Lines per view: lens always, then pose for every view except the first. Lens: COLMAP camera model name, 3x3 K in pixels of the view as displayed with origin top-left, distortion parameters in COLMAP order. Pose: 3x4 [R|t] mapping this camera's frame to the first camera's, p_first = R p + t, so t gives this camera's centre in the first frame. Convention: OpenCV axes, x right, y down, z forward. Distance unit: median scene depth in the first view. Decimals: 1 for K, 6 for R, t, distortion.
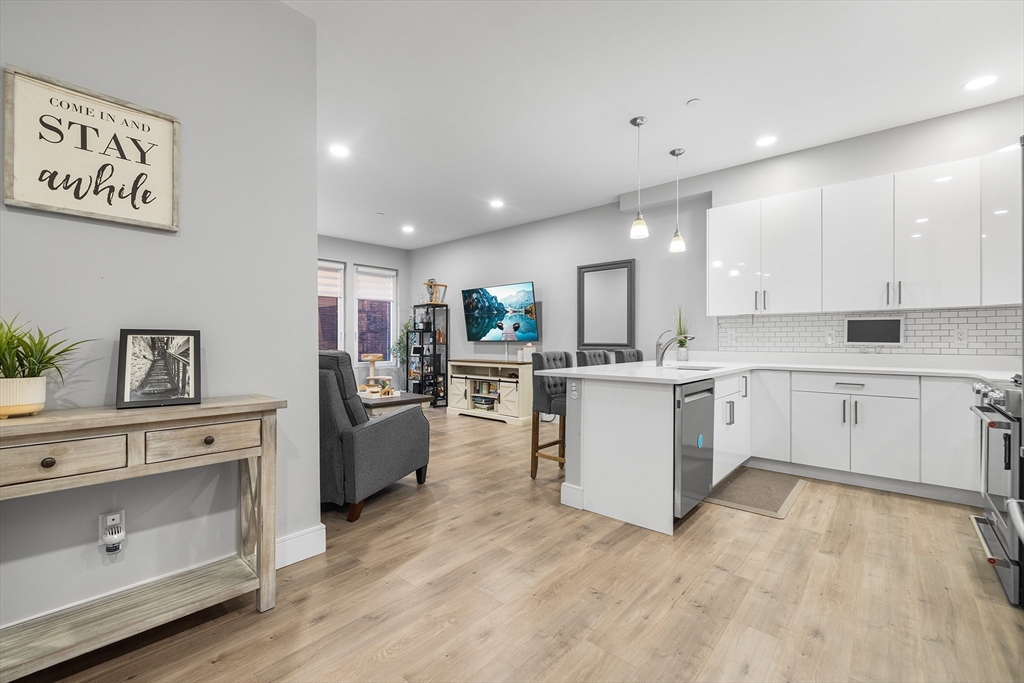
lens RADIAL K [[438.6, 0, 507.6], [0, 438.6, 341.0], [0, 0, 1]] dist [0.005633, 0.000070]
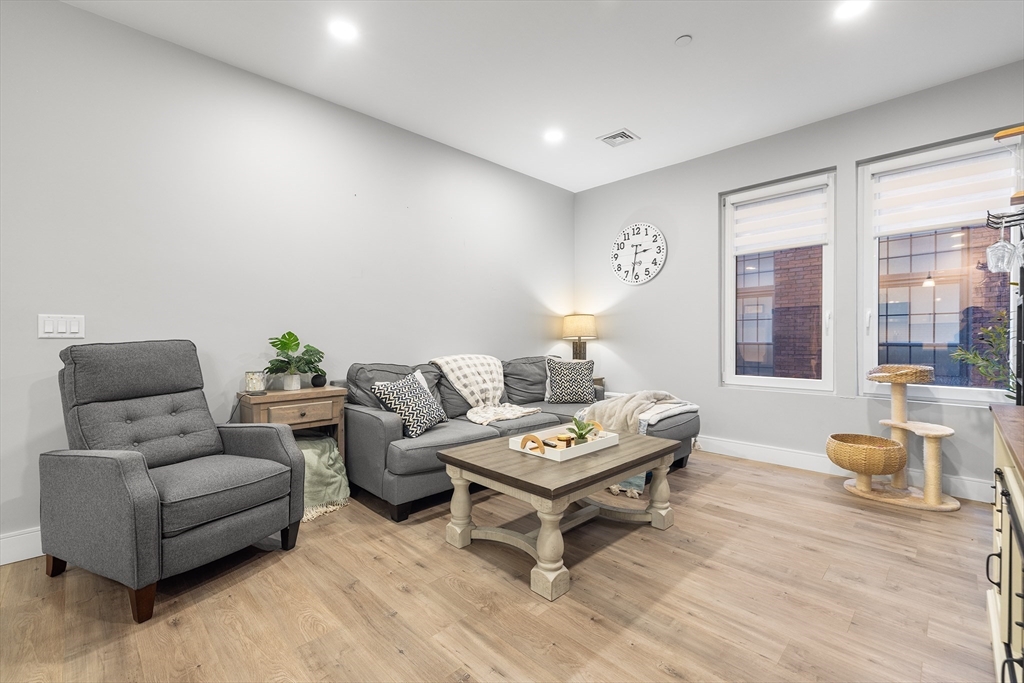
lens RADIAL K [[438.6, 0, 507.6], [0, 438.6, 341.0], [0, 0, 1]] dist [0.005633, 0.000070]
pose [[-0.072102, 0.008947, -0.997357, 0.246735], [0.000158, 0.999960, 0.008959, 0.006972], [0.997397, 0.000488, -0.072101, 1.343334]]
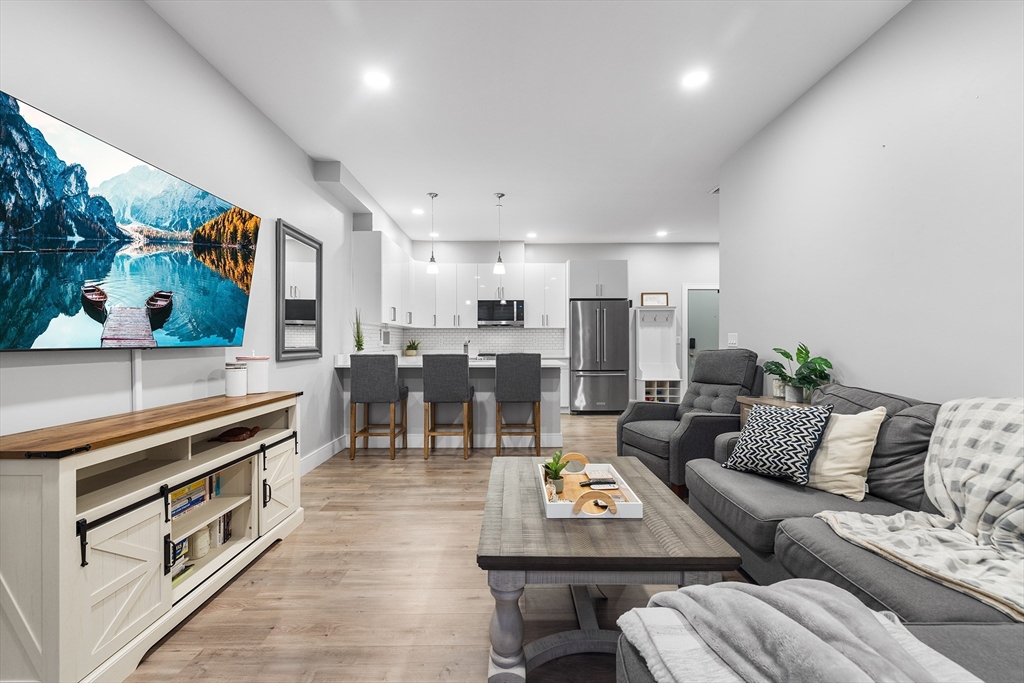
lens RADIAL K [[433.0, 0, 517.1], [0, 433.0, 340.9], [0, 0, 1]] dist [0.001251, -0.000429]
pose [[-0.680847, 0.005999, 0.732401, -0.755684], [0.006175, 0.999978, -0.002450, -0.004154], [-0.732399, 0.002855, -0.680869, 1.814850]]
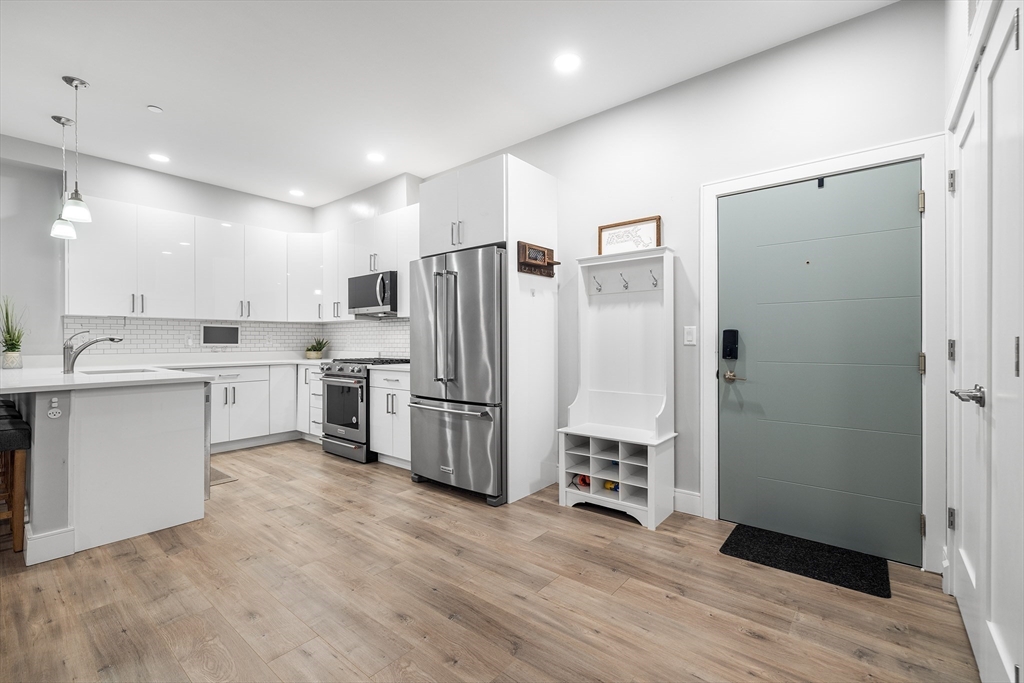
lens RADIAL K [[433.0, 0, 517.1], [0, 433.0, 340.9], [0, 0, 1]] dist [0.001251, -0.000429]
pose [[-0.056786, 0.001965, 0.998384, -0.529414], [0.004298, 0.999989, -0.001723, 0.000749], [-0.998377, 0.004193, -0.056794, 0.188327]]
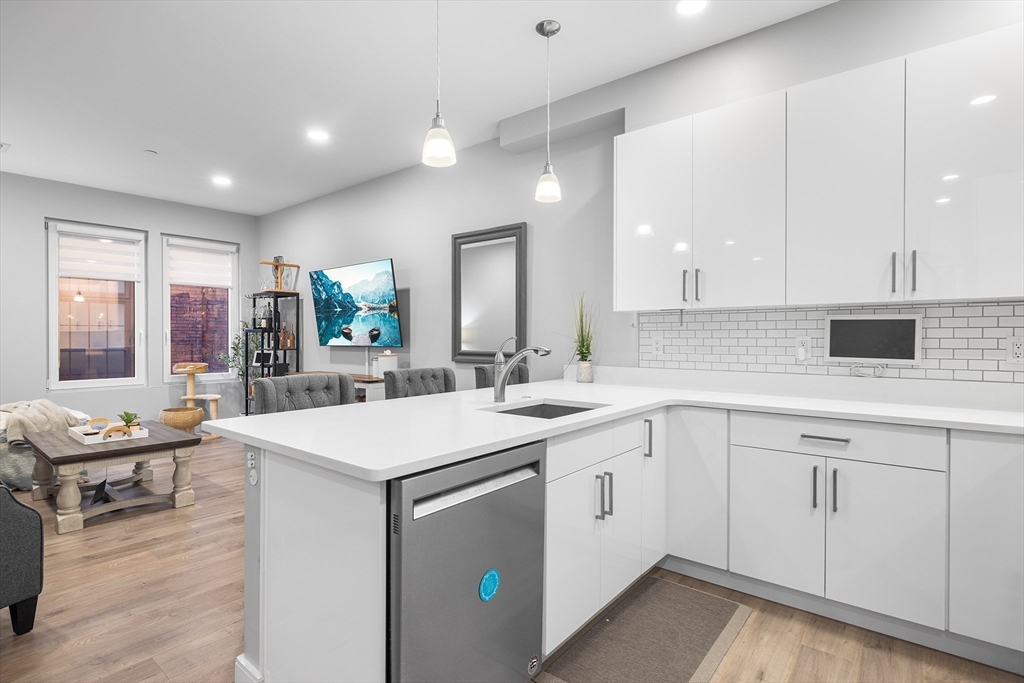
lens RADIAL K [[504.1, 0, 512.0], [0, 504.1, 341.5], [0, 0, 1]] dist [0.002361, 0.000579]
pose [[0.999067, 0.001821, 0.043154, 0.331491], [-0.002109, 0.999976, 0.006631, -0.022691], [-0.043141, -0.006716, 0.999046, 0.358485]]
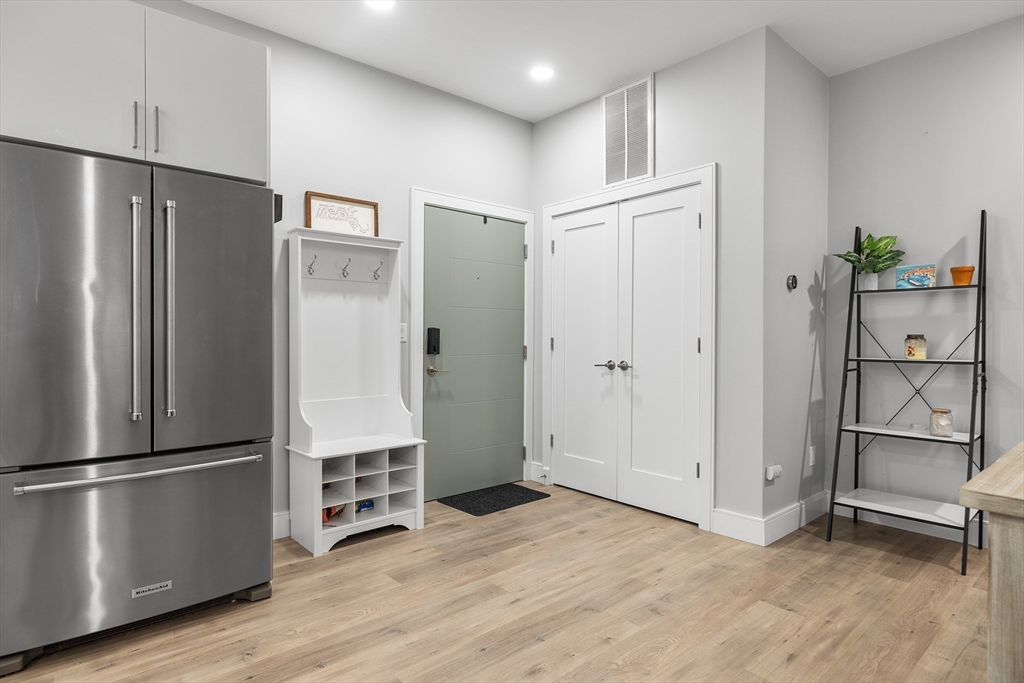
lens RADIAL K [[547.8, 0, 496.4], [0, 547.8, 339.2], [0, 0, 1]] dist [-0.000580, -0.000089]
pose [[-0.990345, -0.003159, 0.138592, -0.070835], [-0.002005, 0.999962, 0.008459, -0.005346], [-0.138613, 0.008100, -0.990313, 0.800009]]
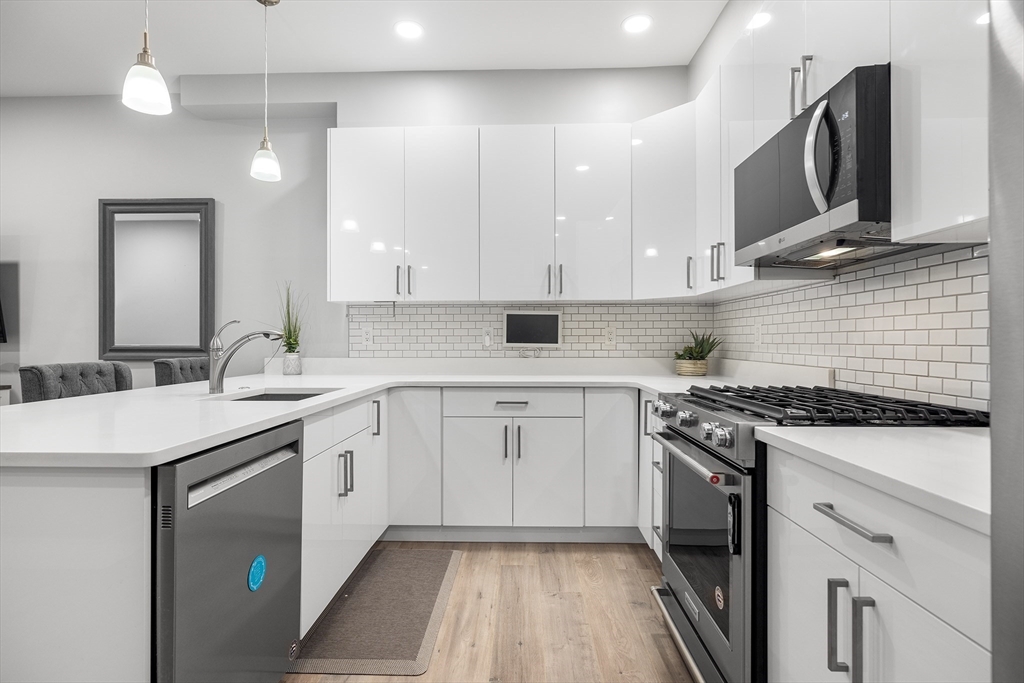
lens RADIAL K [[500.7, 0, 511.5], [0, 500.7, 340.4], [0, 0, 1]] dist [0.000194, 0.000463]
pose [[0.769022, 0.000840, 0.639221, 0.239177], [0.001927, 0.999992, -0.003633, 0.000946], [-0.639219, 0.004026, 0.769014, 0.348261]]
